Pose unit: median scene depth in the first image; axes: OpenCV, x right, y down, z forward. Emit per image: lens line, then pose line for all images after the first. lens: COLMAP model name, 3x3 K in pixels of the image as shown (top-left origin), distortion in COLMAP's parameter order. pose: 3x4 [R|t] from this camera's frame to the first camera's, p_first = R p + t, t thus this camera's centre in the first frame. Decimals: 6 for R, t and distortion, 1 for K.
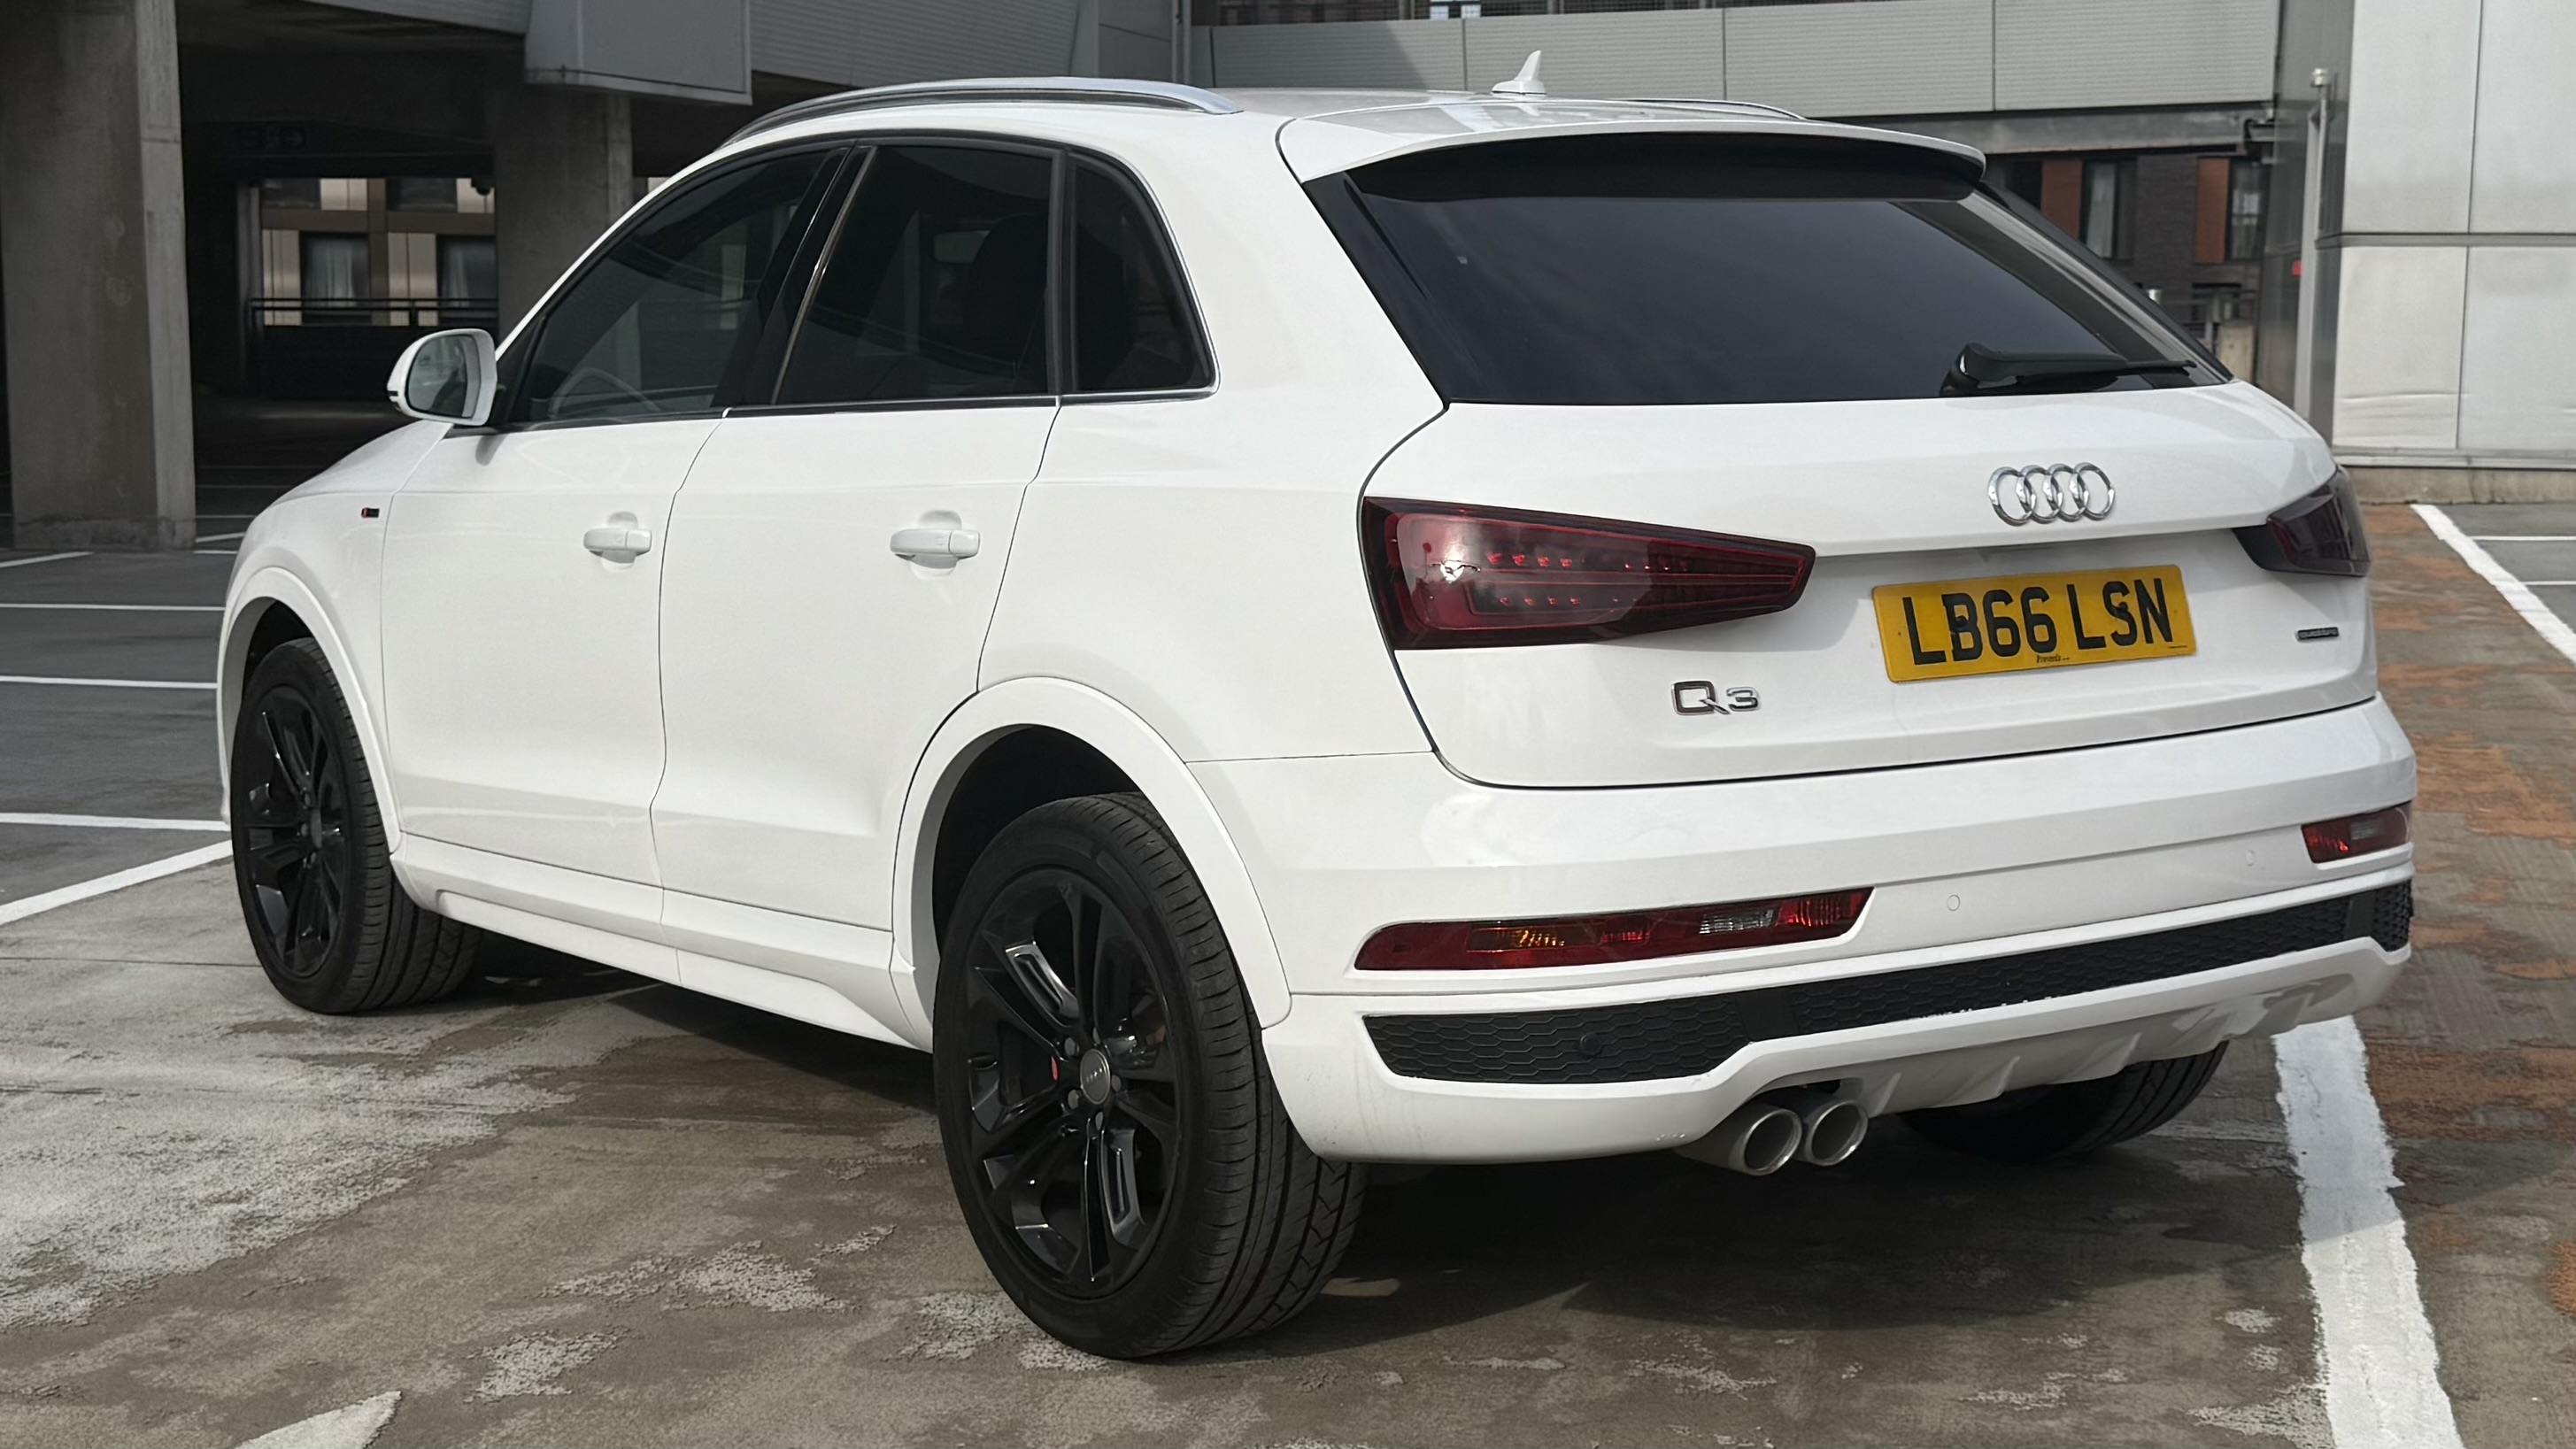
lens RADIAL K [[3489.9, 0, 1135.1], [0, 3489.9, 668.2], [0, 0, 1]] dist [0.193034, -0.383002]
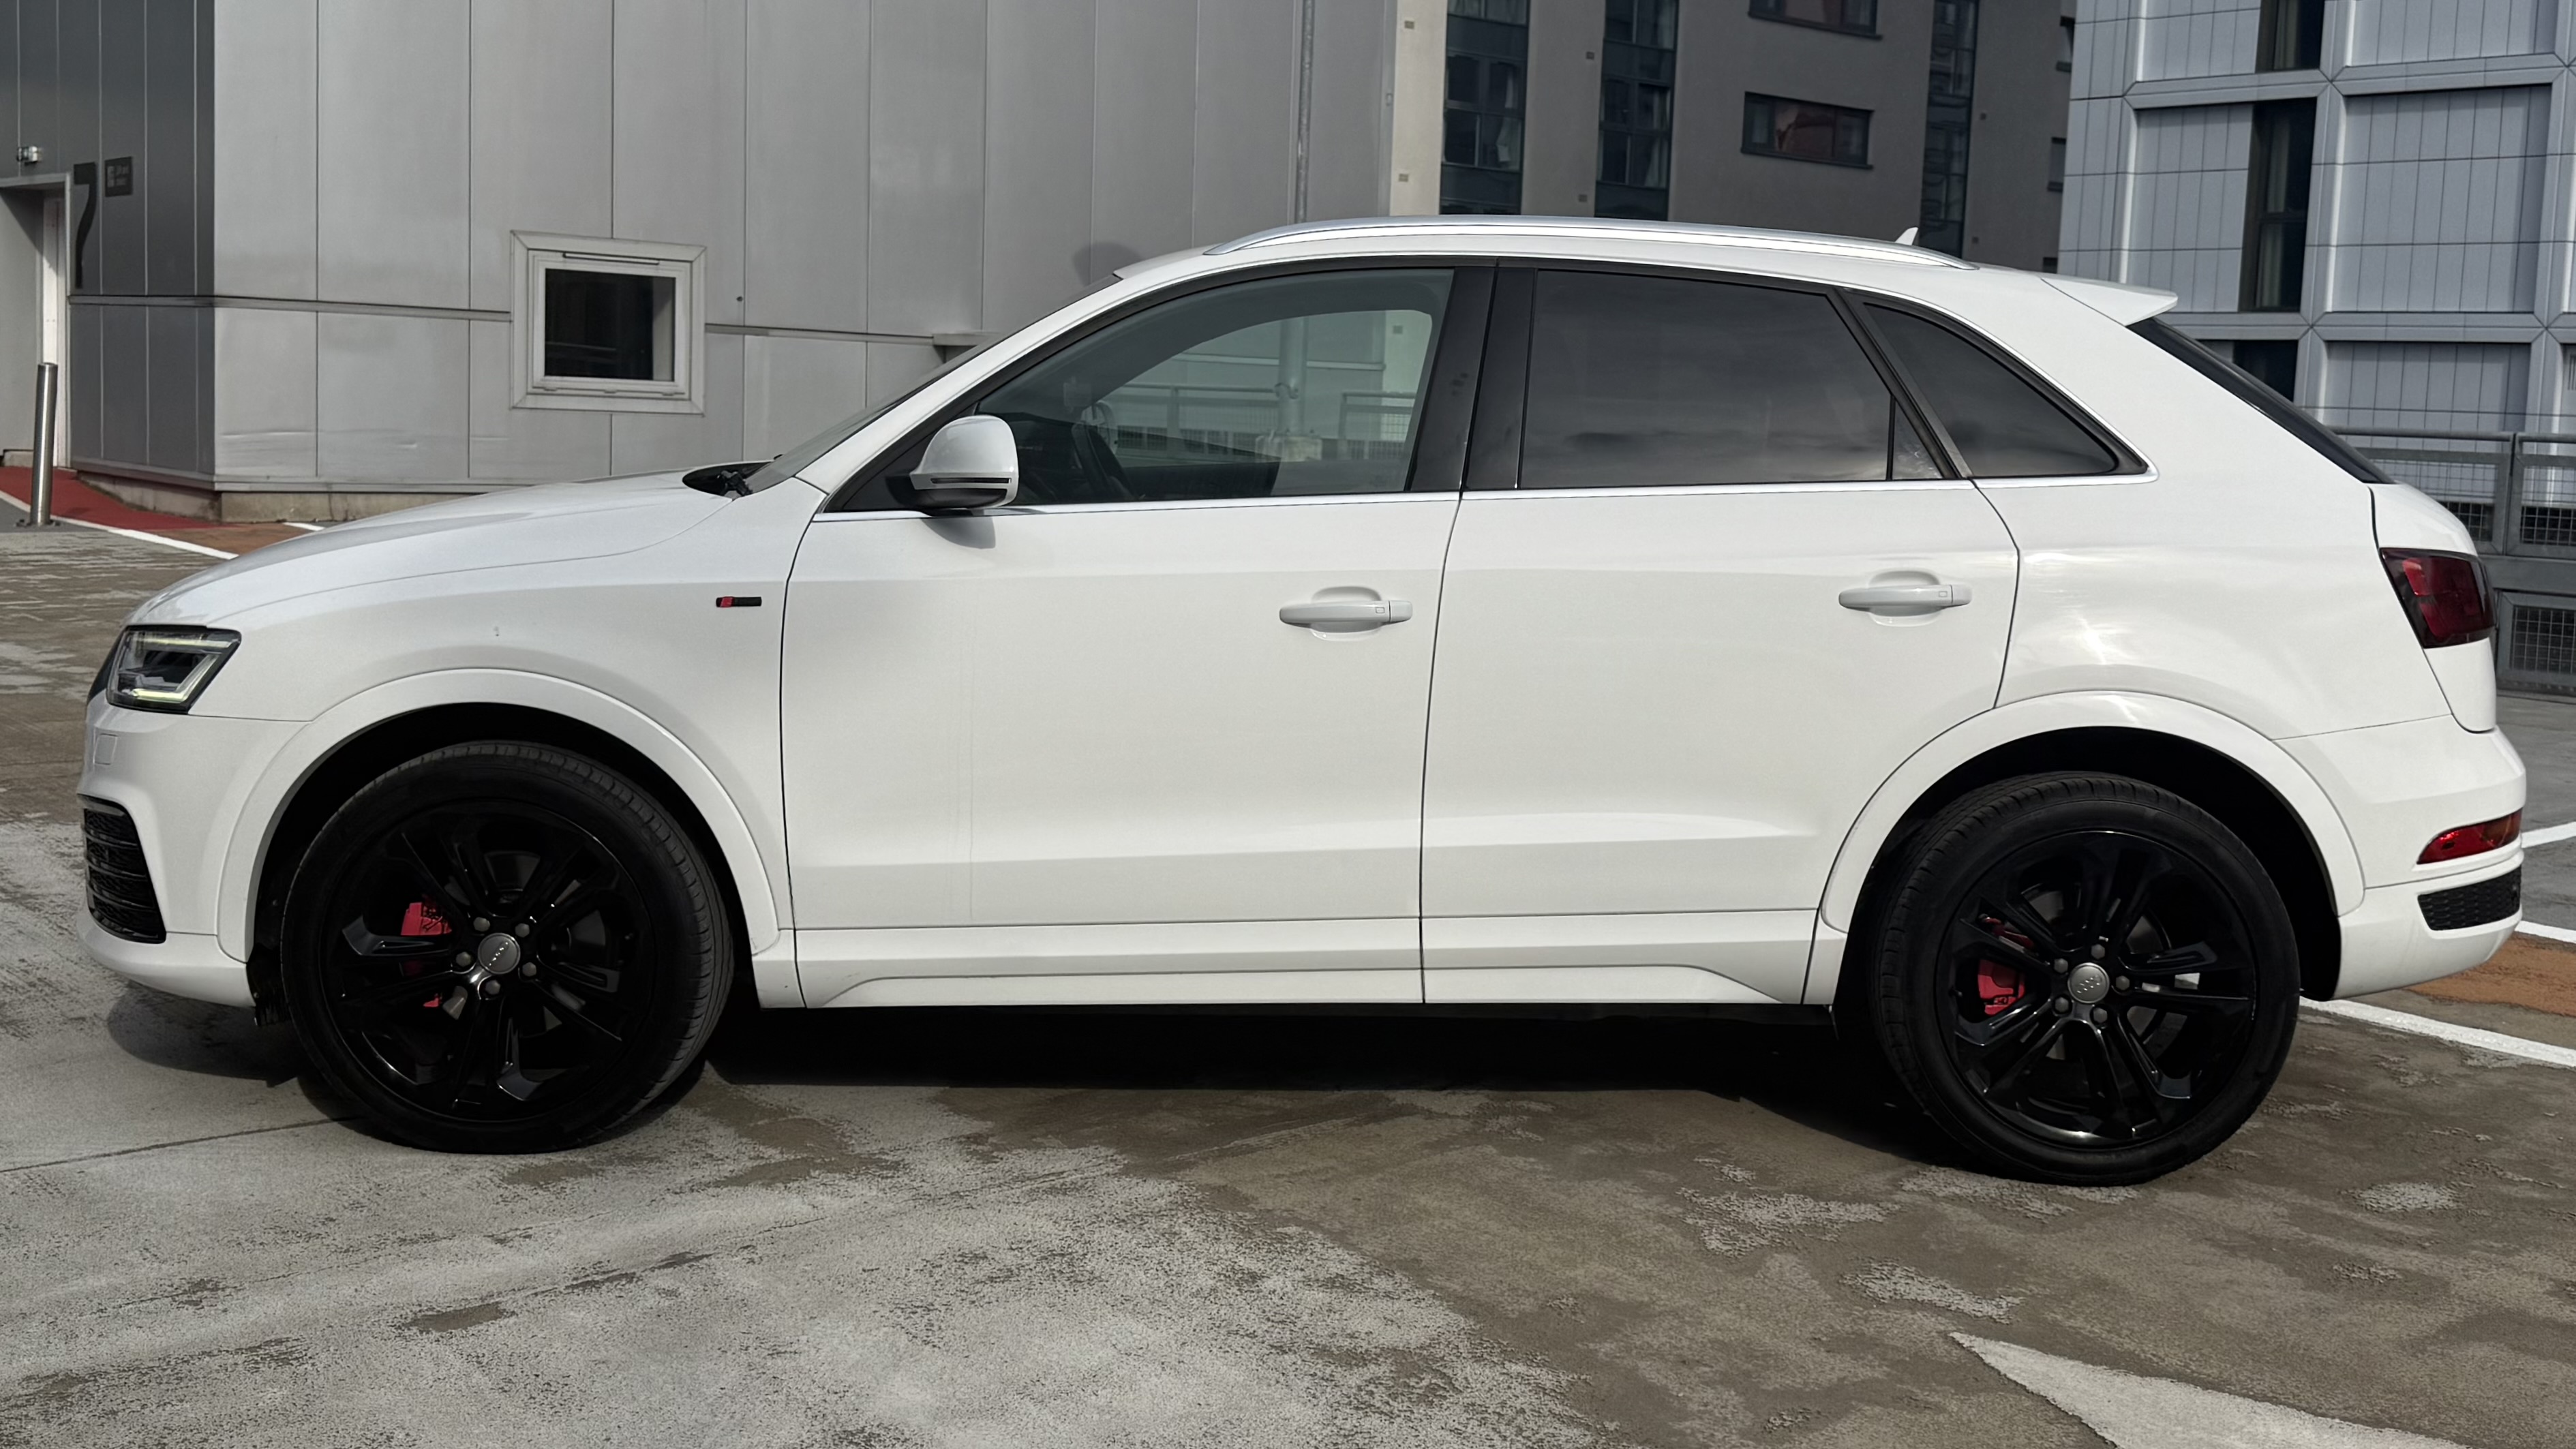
lens RADIAL K [[2816.1, 0, 1452.1], [0, 2816.1, 702.1], [0, 0, 1]] dist [0.291194, -0.661818]
pose [[0.538990, -0.069563, 0.839435, -1.038558], [0.053636, 0.997396, 0.048214, -0.055785], [-0.840603, 0.019037, 0.541317, 0.599285]]
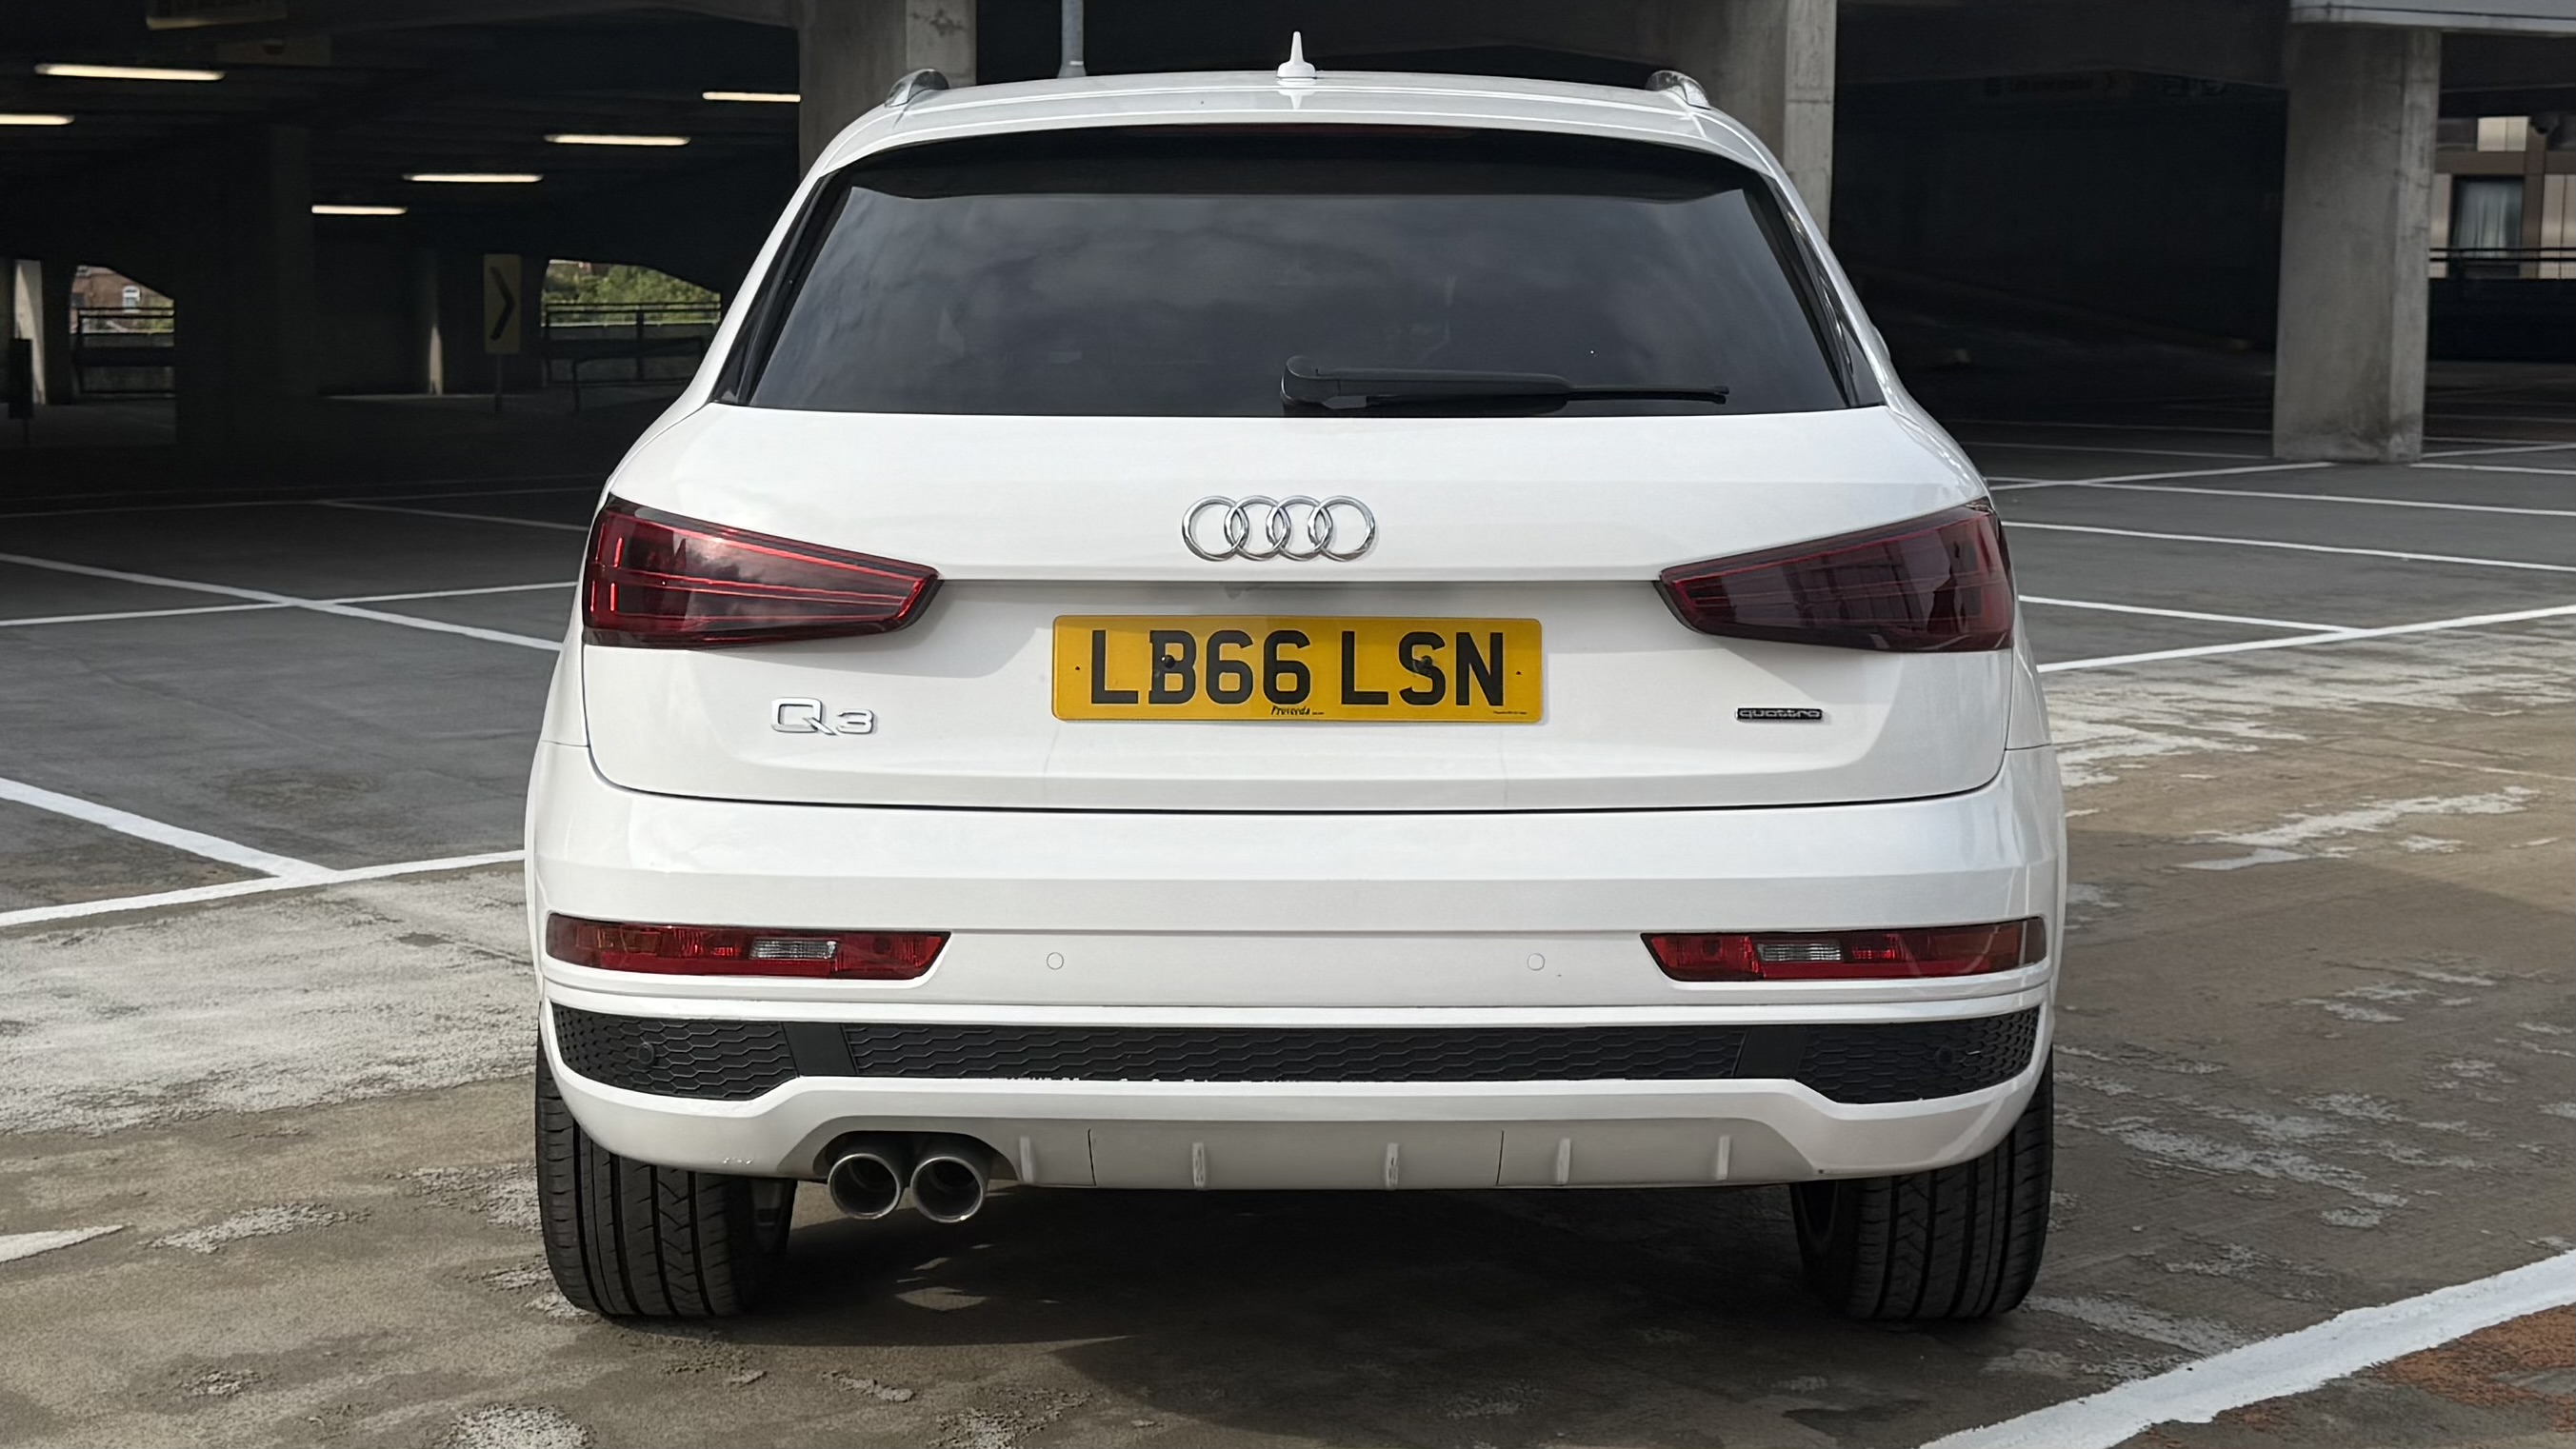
lens RADIAL K [[3489.6, 0, 1135.1], [0, 3489.6, 668.2], [0, 0, 1]] dist [0.193034, -0.383002]
pose [[0.811039, 0.075293, -0.580126, 0.694074], [-0.070736, 0.997028, 0.030511, -0.035458], [0.580700, 0.016290, 0.813955, 0.235367]]
